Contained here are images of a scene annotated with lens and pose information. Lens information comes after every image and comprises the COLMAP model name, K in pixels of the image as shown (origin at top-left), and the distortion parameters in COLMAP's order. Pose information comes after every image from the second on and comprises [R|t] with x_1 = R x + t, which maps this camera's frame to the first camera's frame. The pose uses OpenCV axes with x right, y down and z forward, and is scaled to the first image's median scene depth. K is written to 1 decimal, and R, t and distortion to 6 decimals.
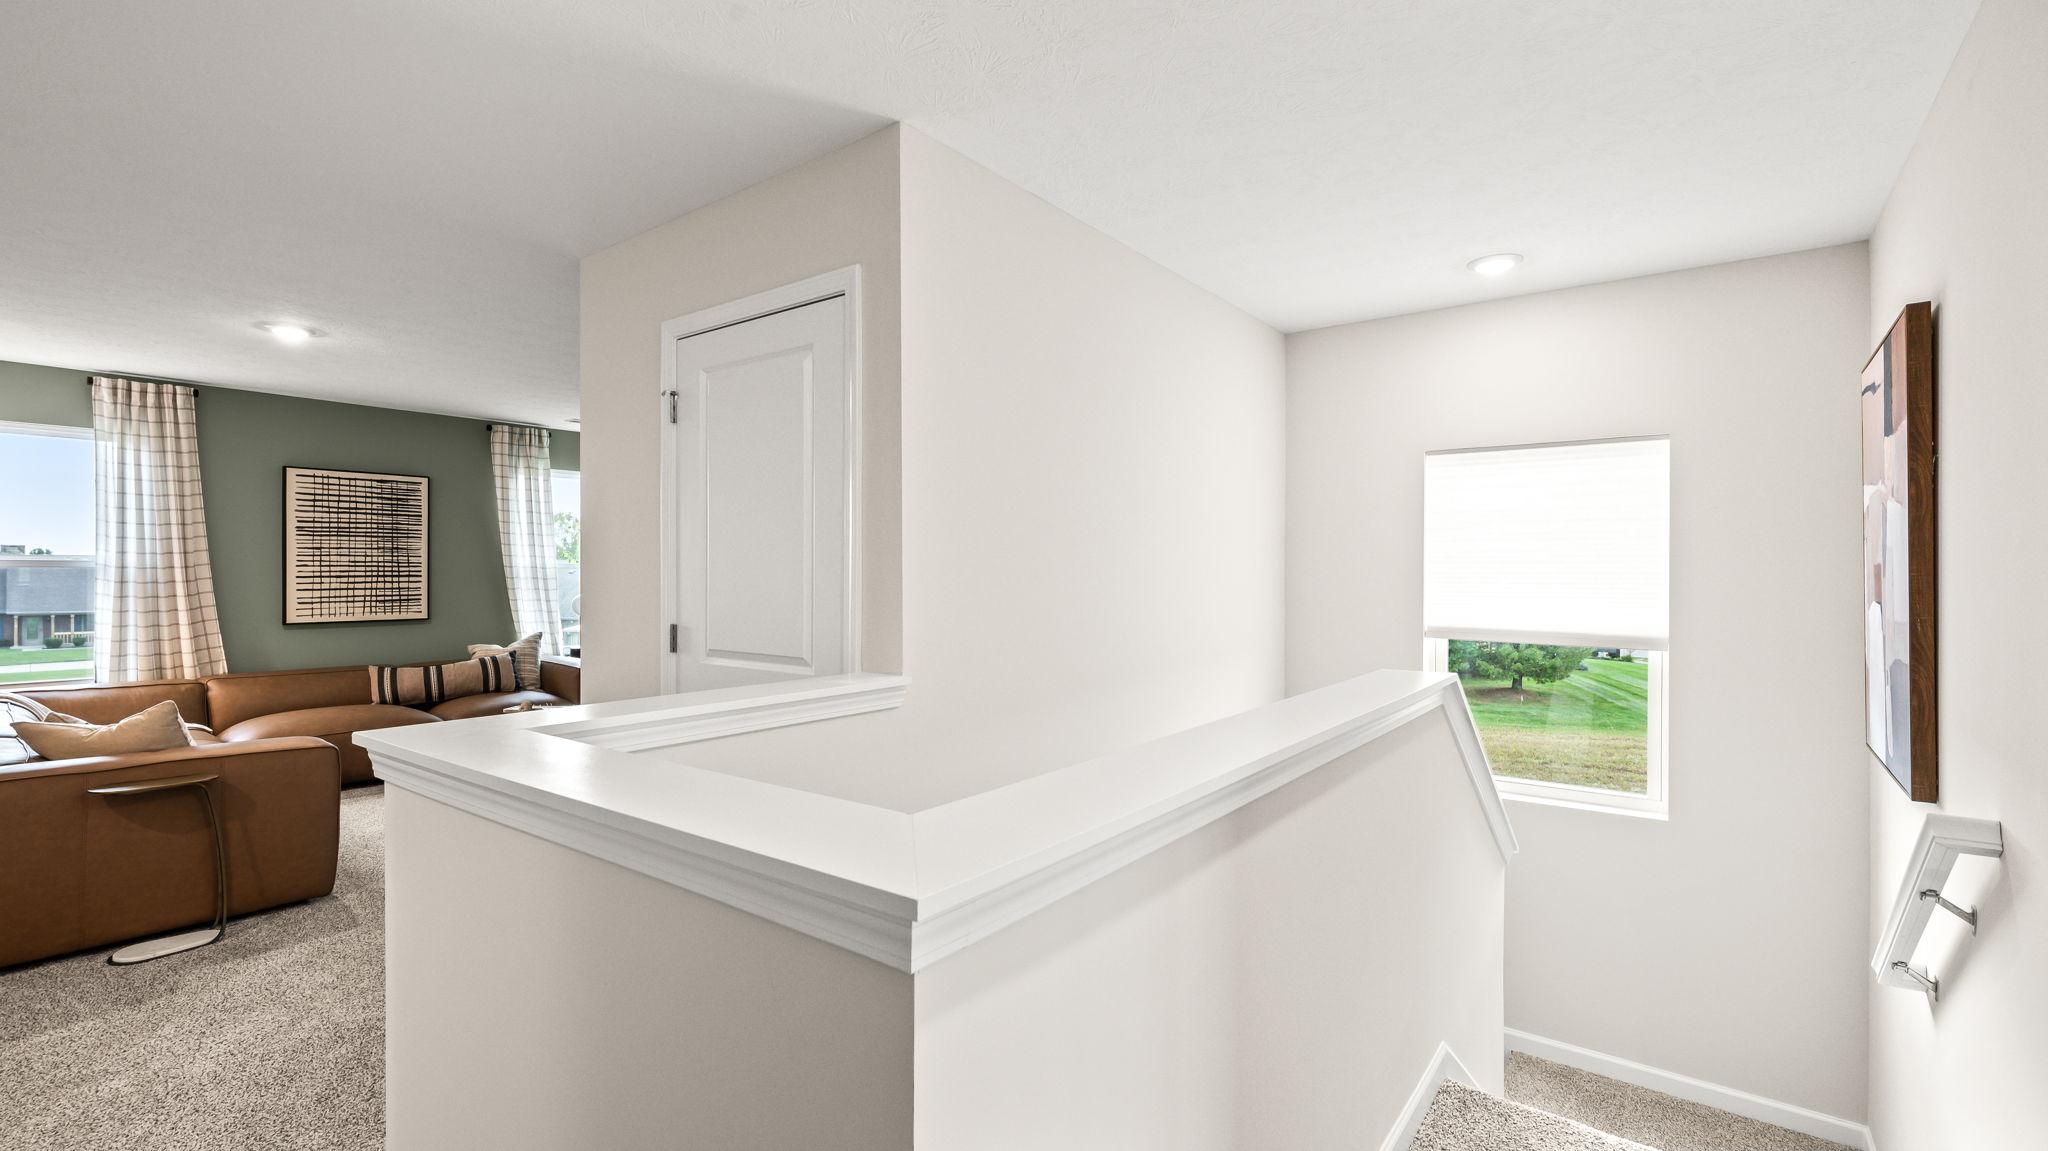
lens RADIAL K [[906.9, 0, 1031.7], [0, 906.9, 561.5], [0, 0, 1]] dist [0.000789, -0.000557]
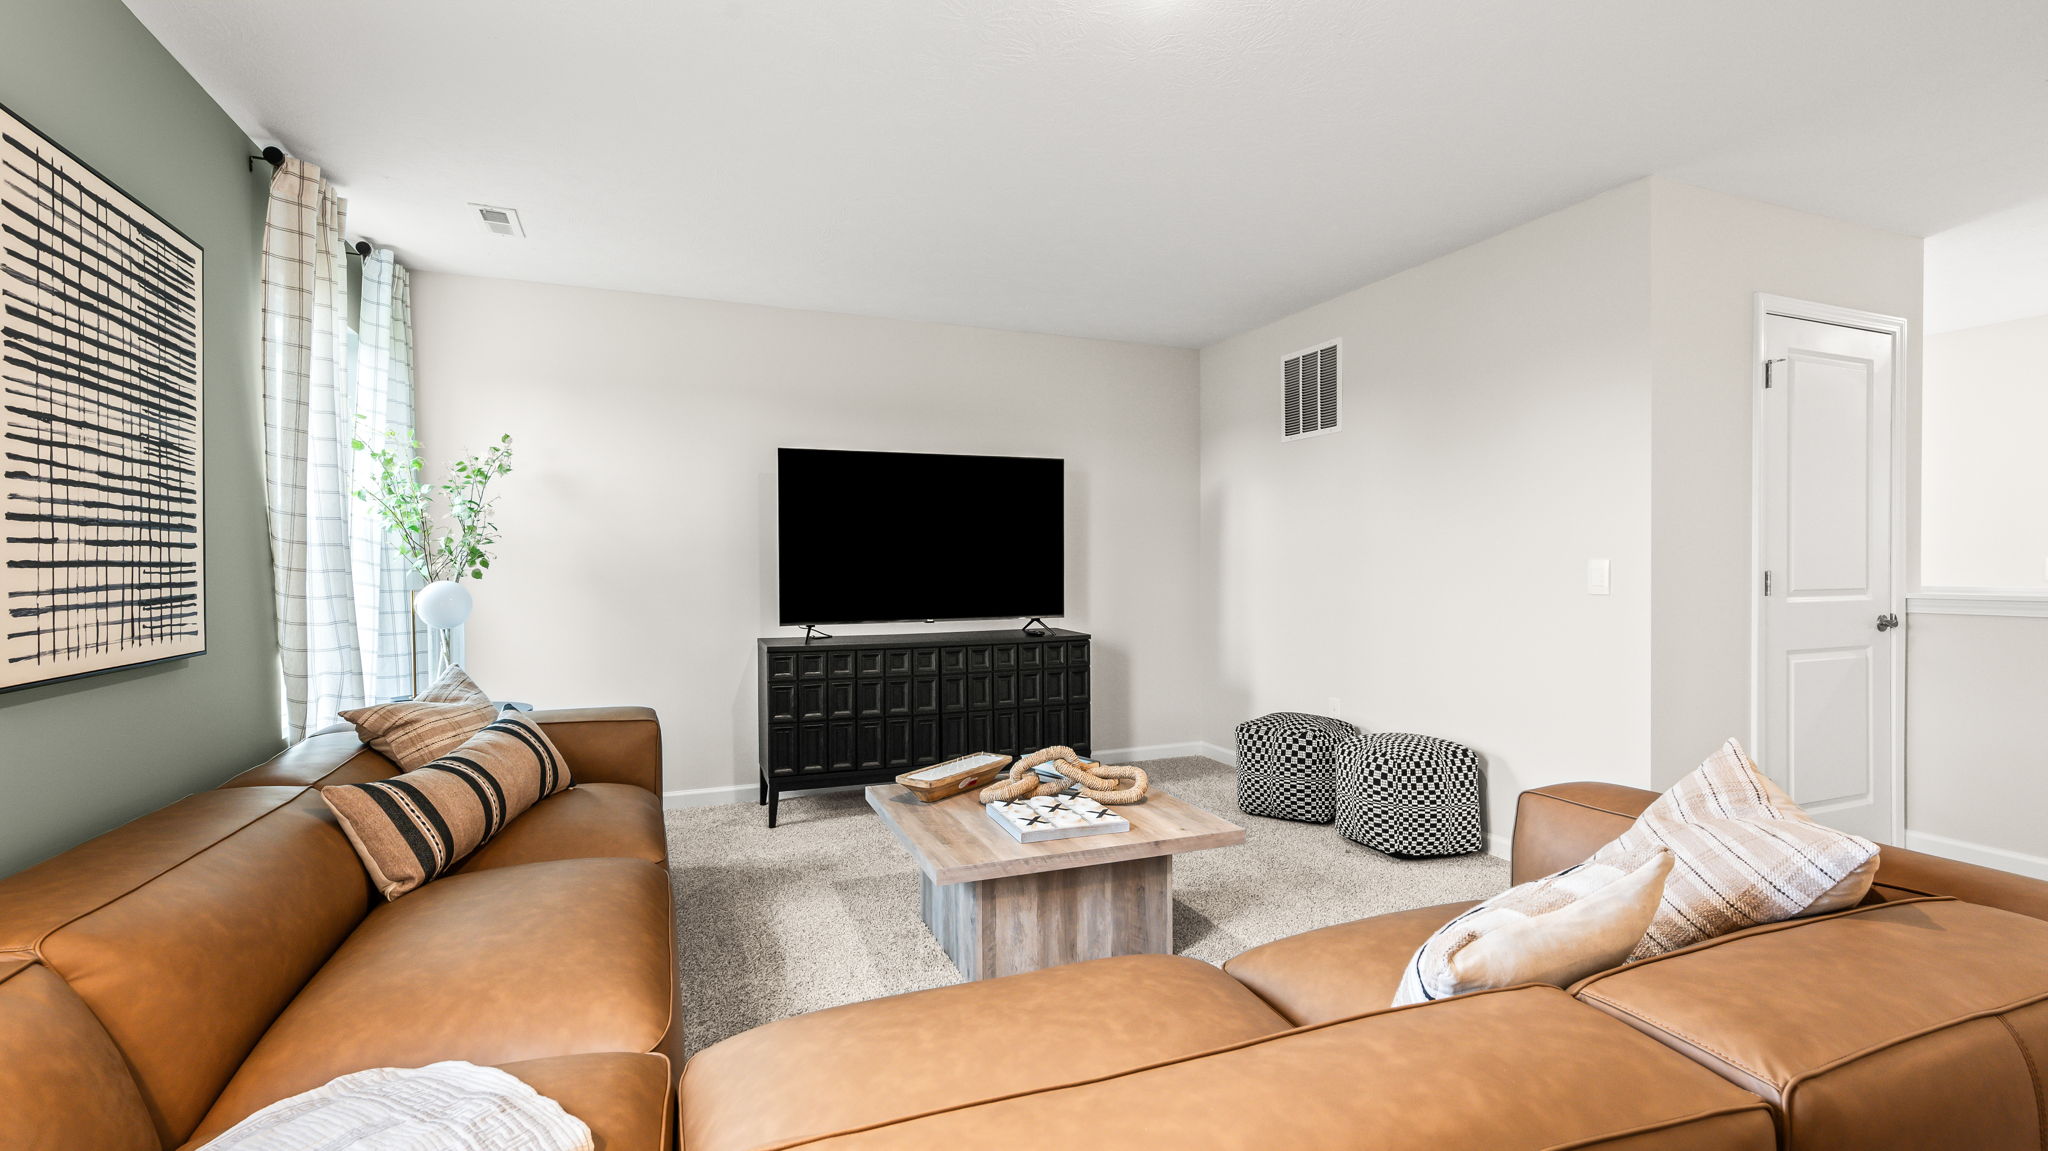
lens RADIAL K [[906.9, 0, 1031.7], [0, 906.9, 561.5], [0, 0, 1]] dist [0.000789, -0.000557]
pose [[0.504516, 0.001668, 0.863401, -0.871091], [-0.003685, 0.999993, 0.000221, 0.028901], [-0.863394, -0.003293, 0.504519, 0.589165]]
